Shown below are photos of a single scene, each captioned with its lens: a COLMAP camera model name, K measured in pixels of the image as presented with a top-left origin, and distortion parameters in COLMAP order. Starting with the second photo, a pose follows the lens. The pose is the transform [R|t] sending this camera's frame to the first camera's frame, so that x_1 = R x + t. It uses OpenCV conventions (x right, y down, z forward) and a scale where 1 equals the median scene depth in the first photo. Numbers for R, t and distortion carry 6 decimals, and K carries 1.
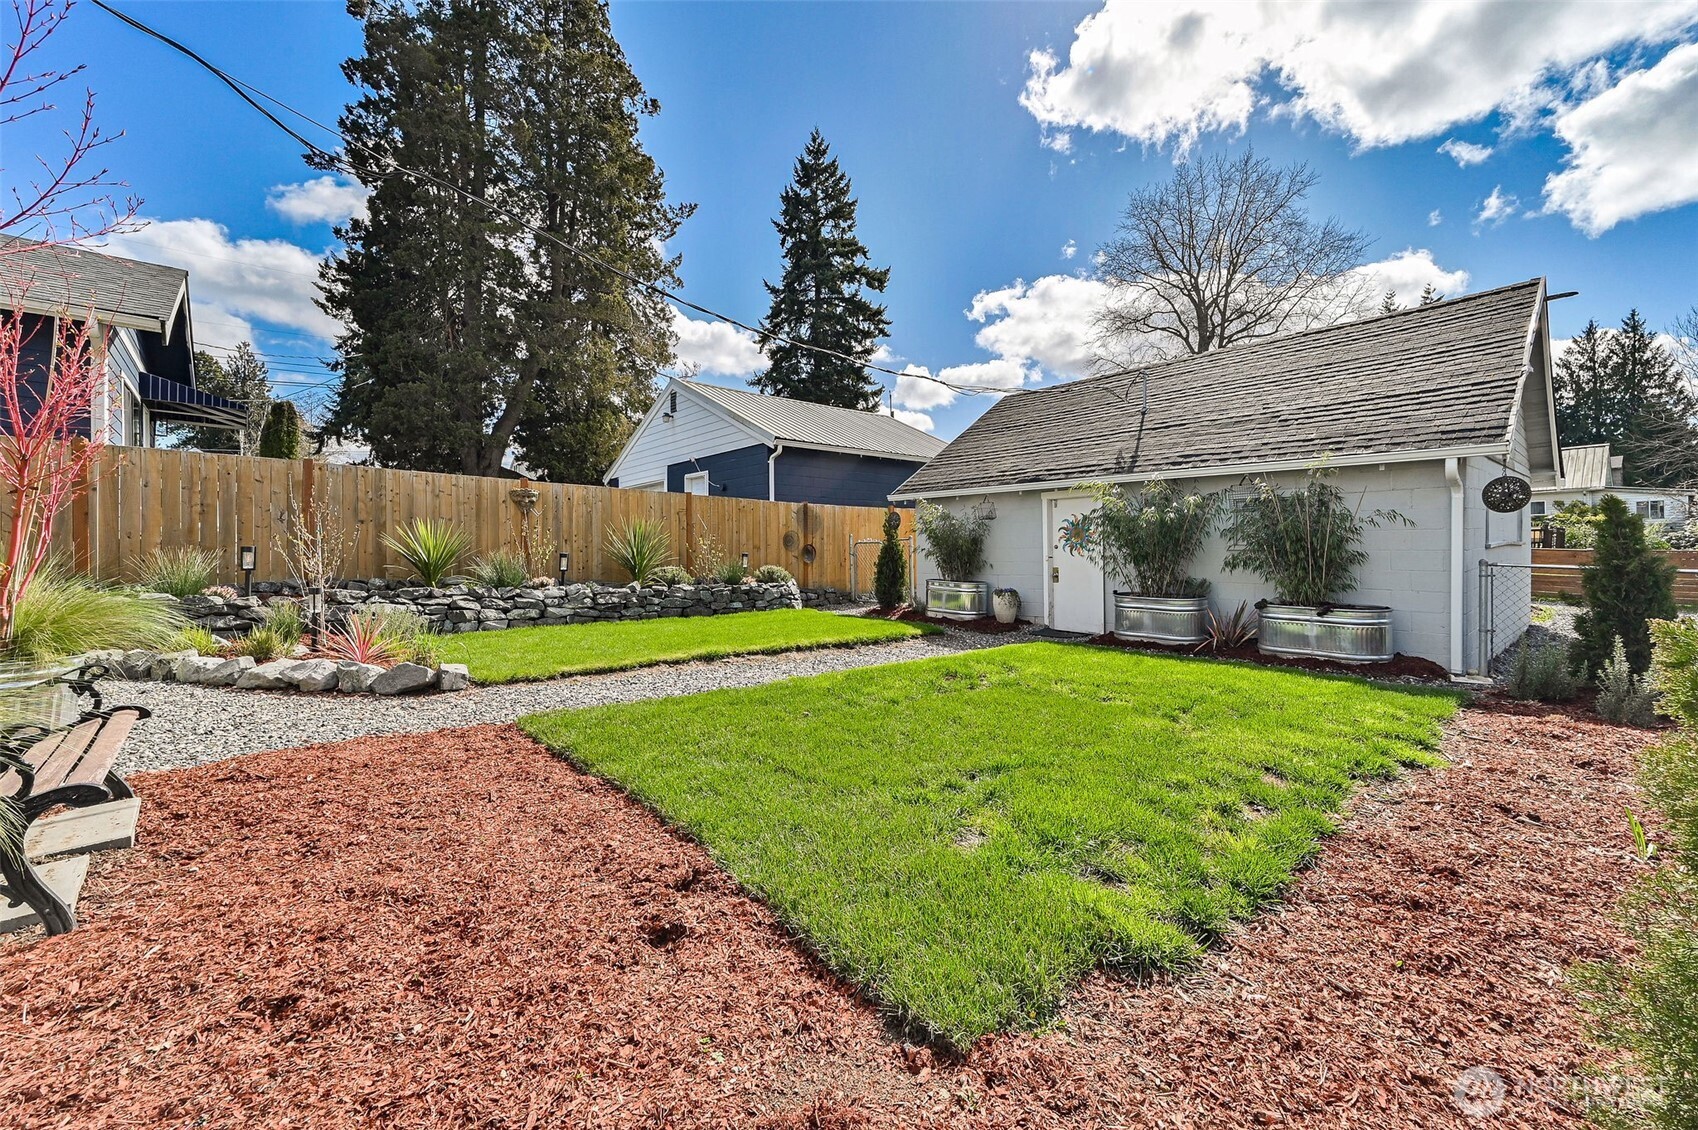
lens RADIAL K [[670.1, 0, 858.9], [0, 670.1, 553.2], [0, 0, 1]] dist [0.017485, 0.003128]
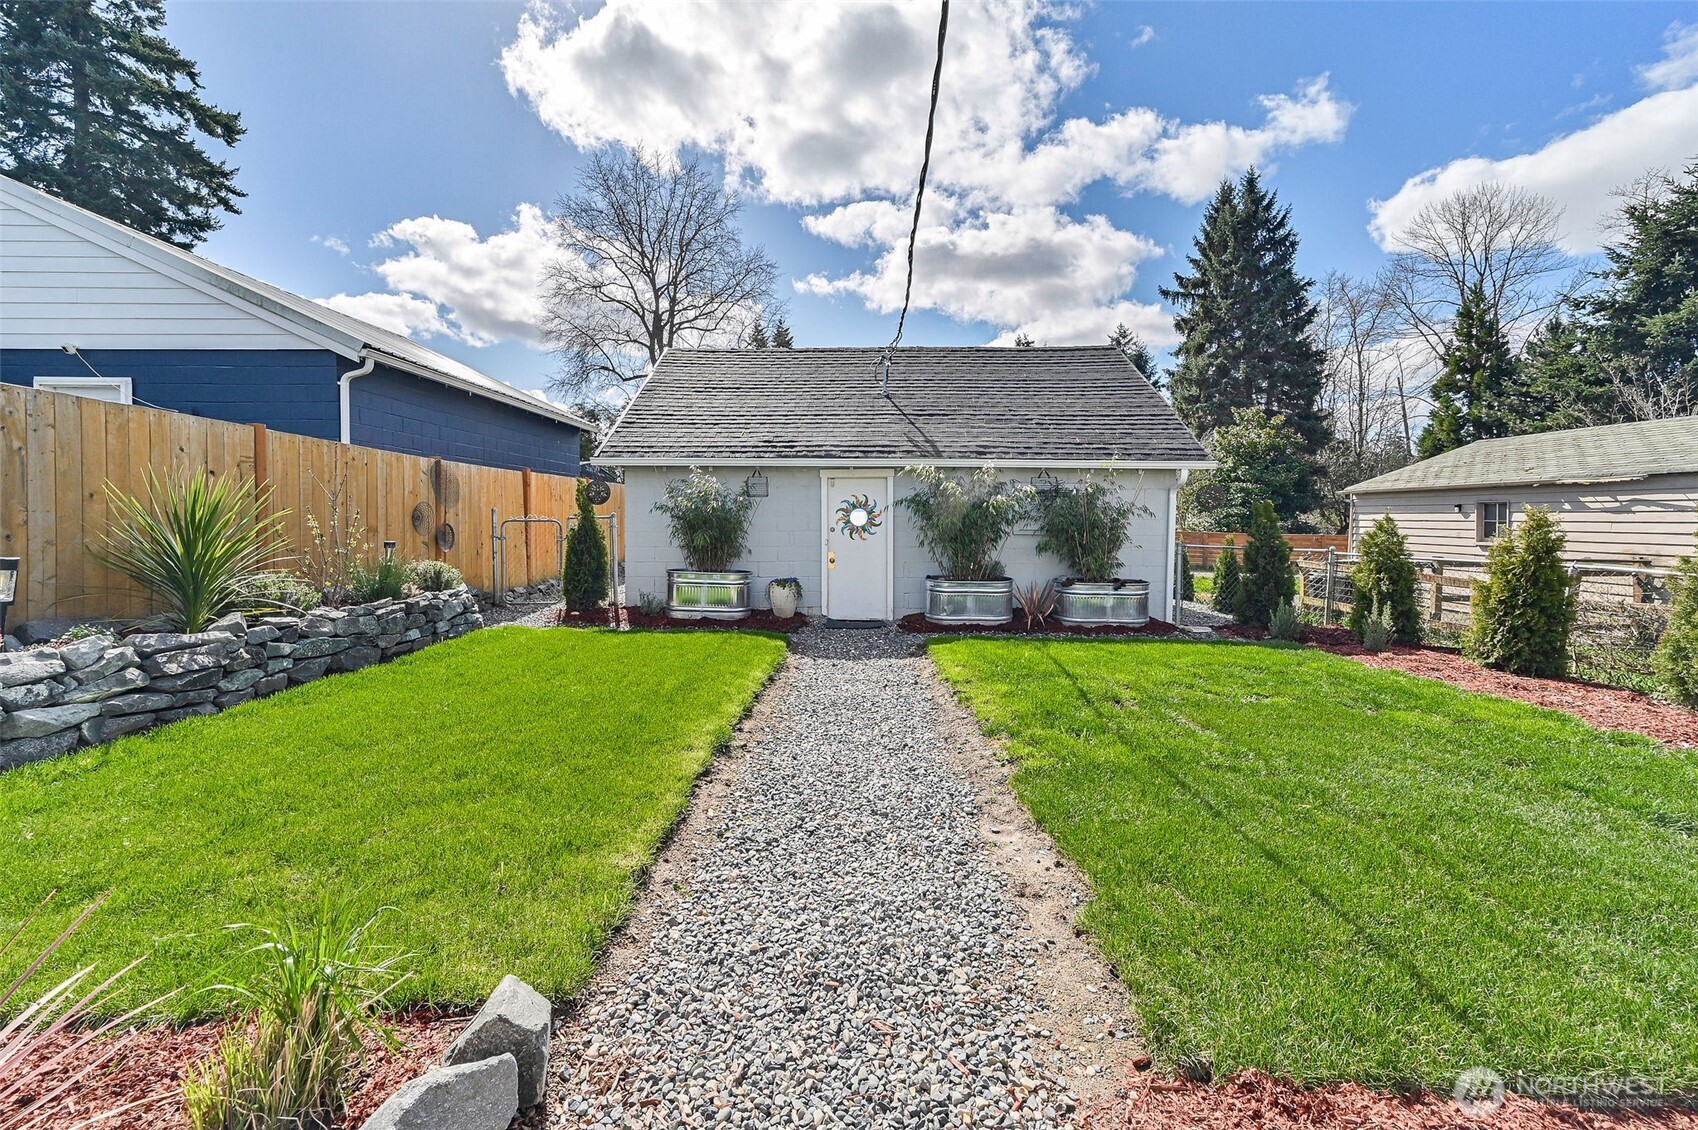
lens RADIAL K [[670.1, 0, 834.8], [0, 670.1, 530.9], [0, 0, 1]] dist [0.017485, 0.003128]
pose [[0.682680, -0.008486, 0.730668, -0.277009], [-0.002691, 0.999897, 0.014127, -0.015216], [-0.730712, -0.011611, 0.682587, 0.271131]]
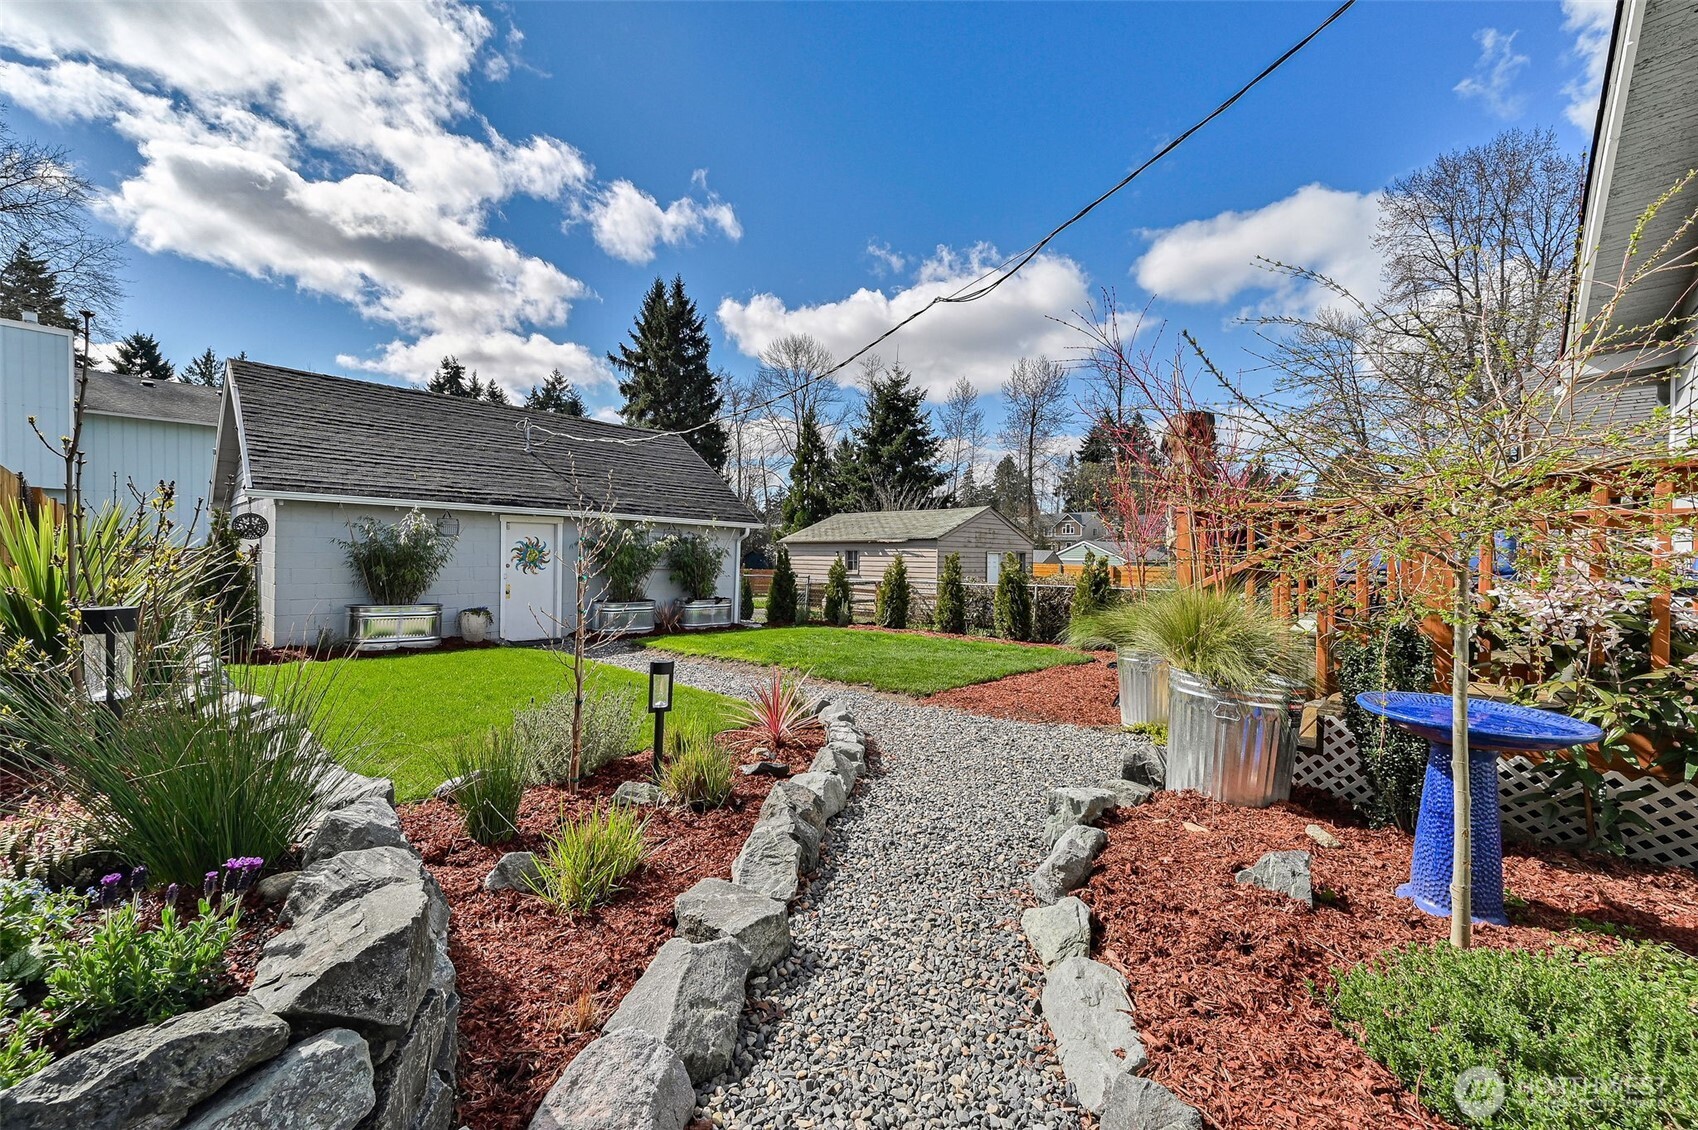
lens RADIAL K [[670.1, 0, 835.3], [0, 670.1, 556.0], [0, 0, 1]] dist [0.017485, 0.003128]
pose [[-0.070514, 0.009067, 0.997470, -0.617234], [-0.009109, 0.999911, -0.009733, -0.013909], [-0.997469, -0.009772, -0.070425, 0.400369]]
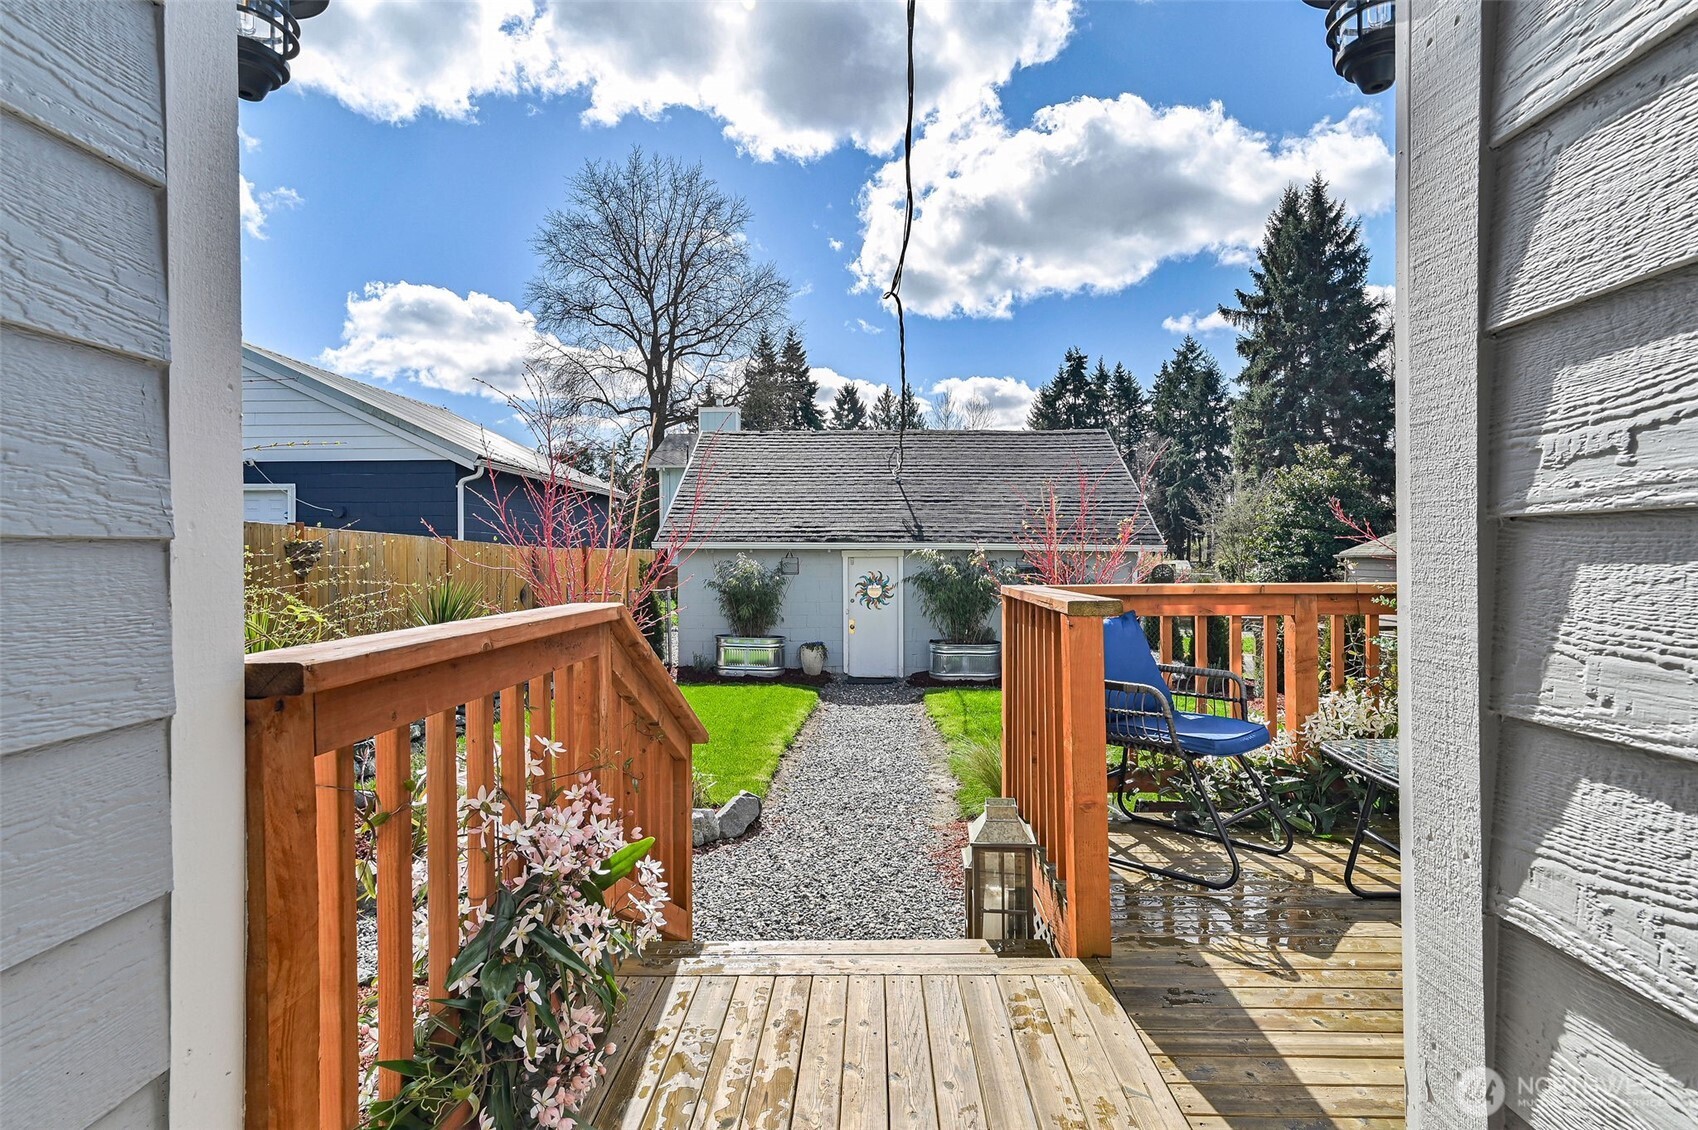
lens RADIAL K [[813.0, 0, 849.7], [0, 813.0, 562.9], [0, 0, 1]] dist [0.013193, 0.001661]
pose [[0.687558, 0.000112, 0.726129, -0.495730], [0.000341, 1.000000, -0.000477, -0.051693], [-0.726129, 0.000576, 0.687558, 0.065440]]
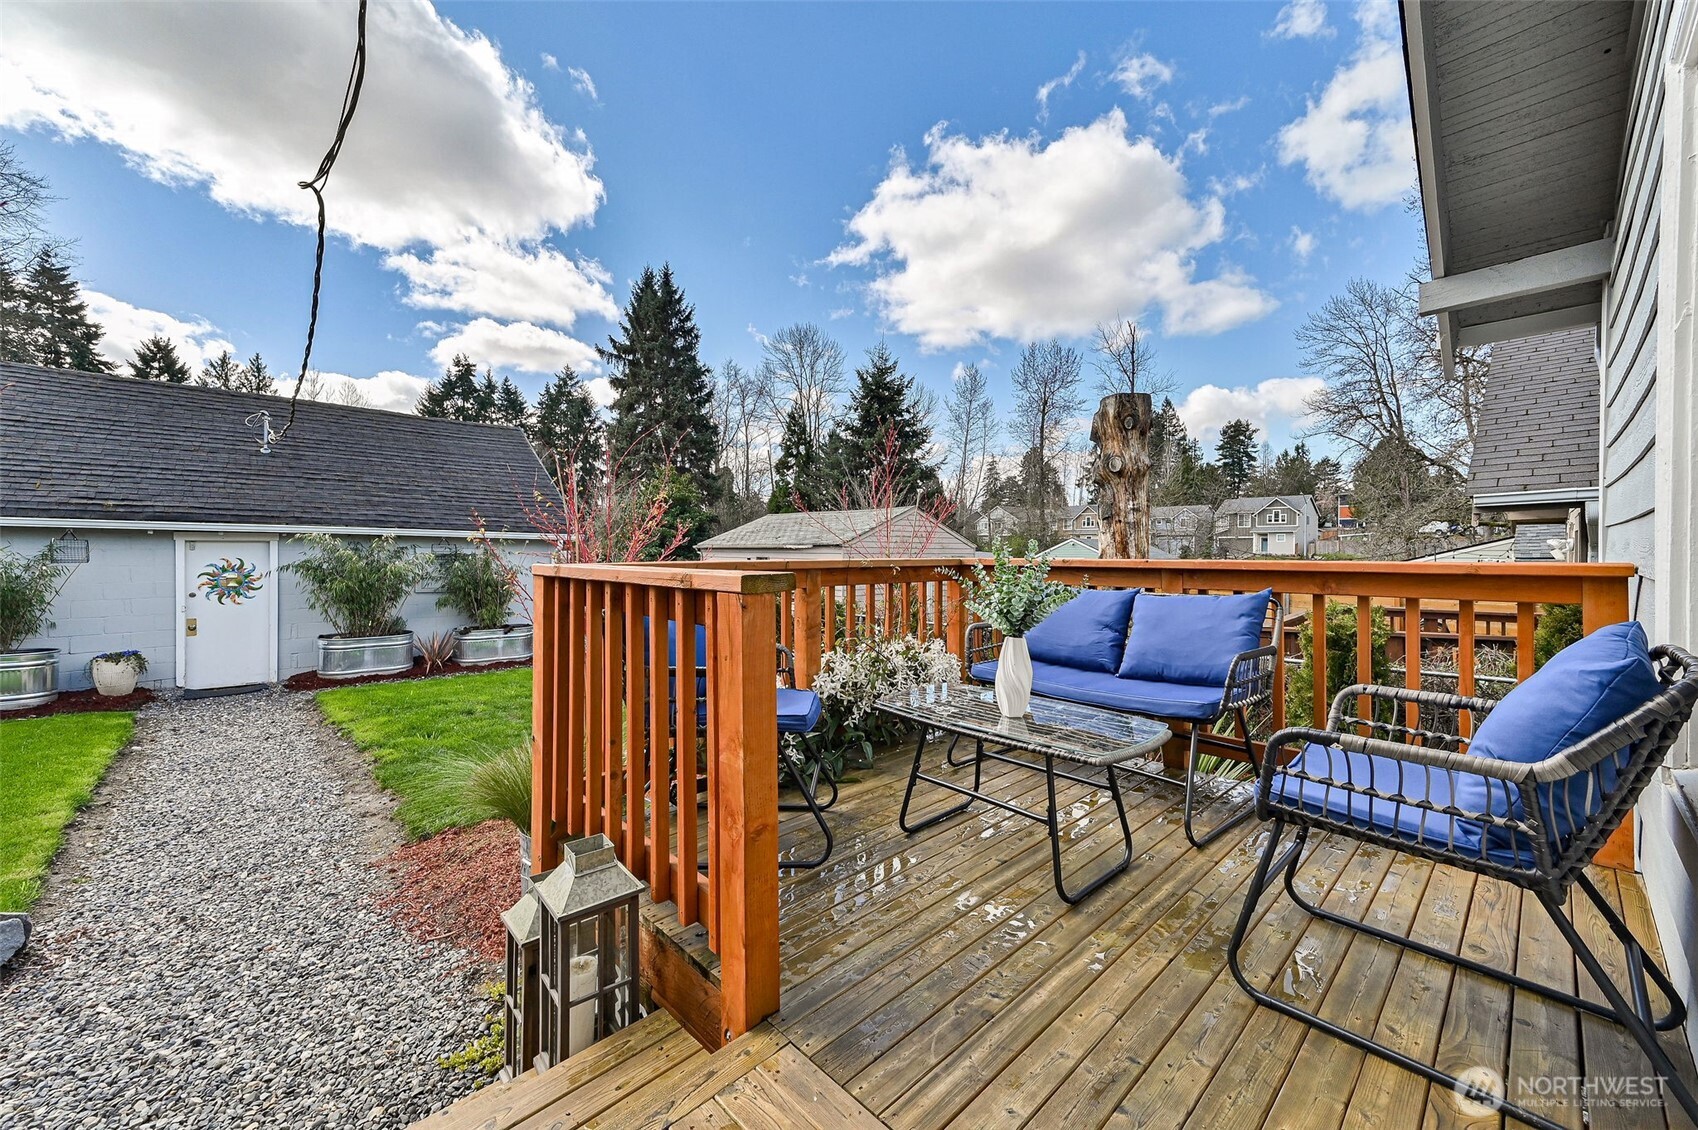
lens RADIAL K [[670.1, 0, 838.0], [0, 670.1, 556.4], [0, 0, 1]] dist [0.017485, 0.003128]
pose [[-0.022880, -0.002656, 0.999735, -0.453655], [-0.002831, 0.999993, 0.002592, -0.047493], [-0.999734, -0.002771, -0.022887, 0.130005]]
